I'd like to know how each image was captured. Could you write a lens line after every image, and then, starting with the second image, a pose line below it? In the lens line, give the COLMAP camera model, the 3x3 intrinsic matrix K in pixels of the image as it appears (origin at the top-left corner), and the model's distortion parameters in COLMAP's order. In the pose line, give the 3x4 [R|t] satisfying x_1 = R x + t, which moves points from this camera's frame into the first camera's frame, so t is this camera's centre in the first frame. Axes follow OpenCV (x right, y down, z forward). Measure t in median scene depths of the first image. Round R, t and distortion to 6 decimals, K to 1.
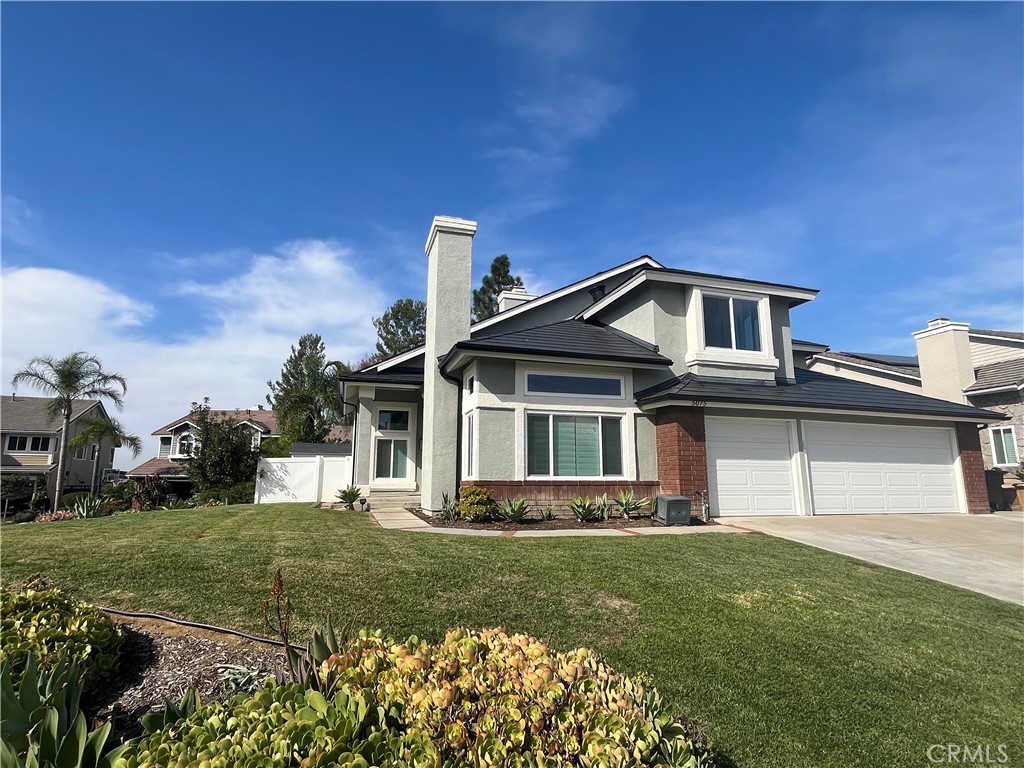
lens RADIAL K [[535.7, 0, 506.9], [0, 535.7, 386.7], [0, 0, 1]] dist [-0.013526, -0.001929]
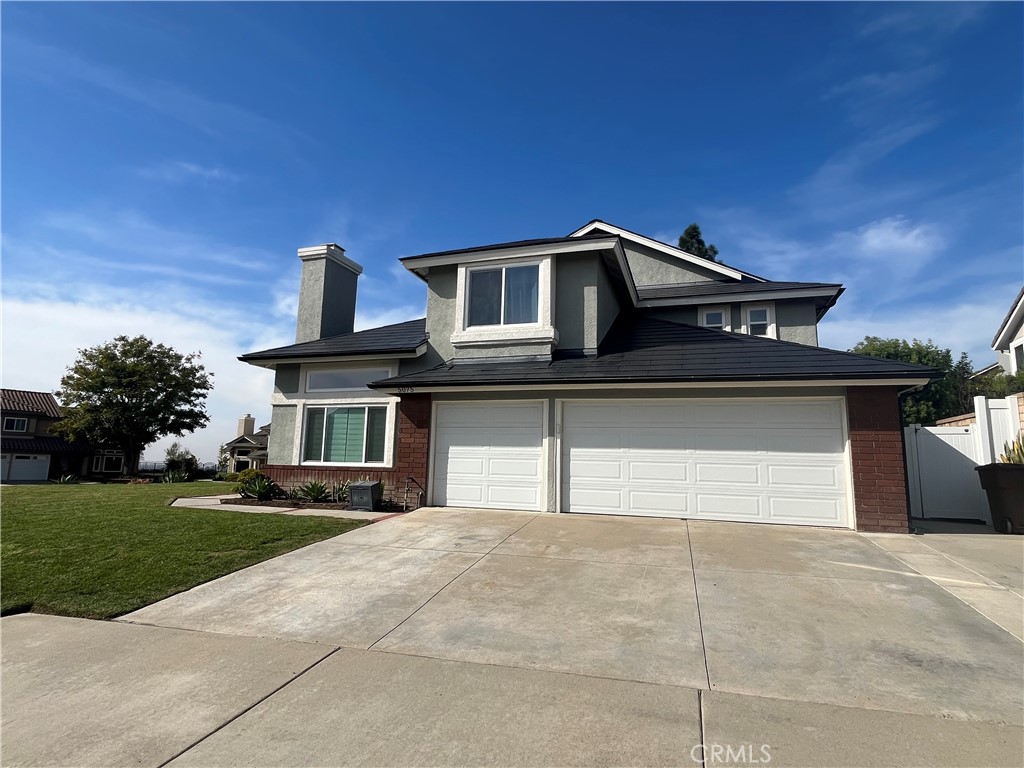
lens RADIAL K [[535.7, 0, 514.9], [0, 535.7, 386.8], [0, 0, 1]] dist [-0.013526, -0.001929]
pose [[0.824222, -0.070061, -0.561916, 0.987268], [0.078393, 0.996879, -0.009306, 0.046356], [0.560815, -0.036380, 0.827142, 0.271292]]
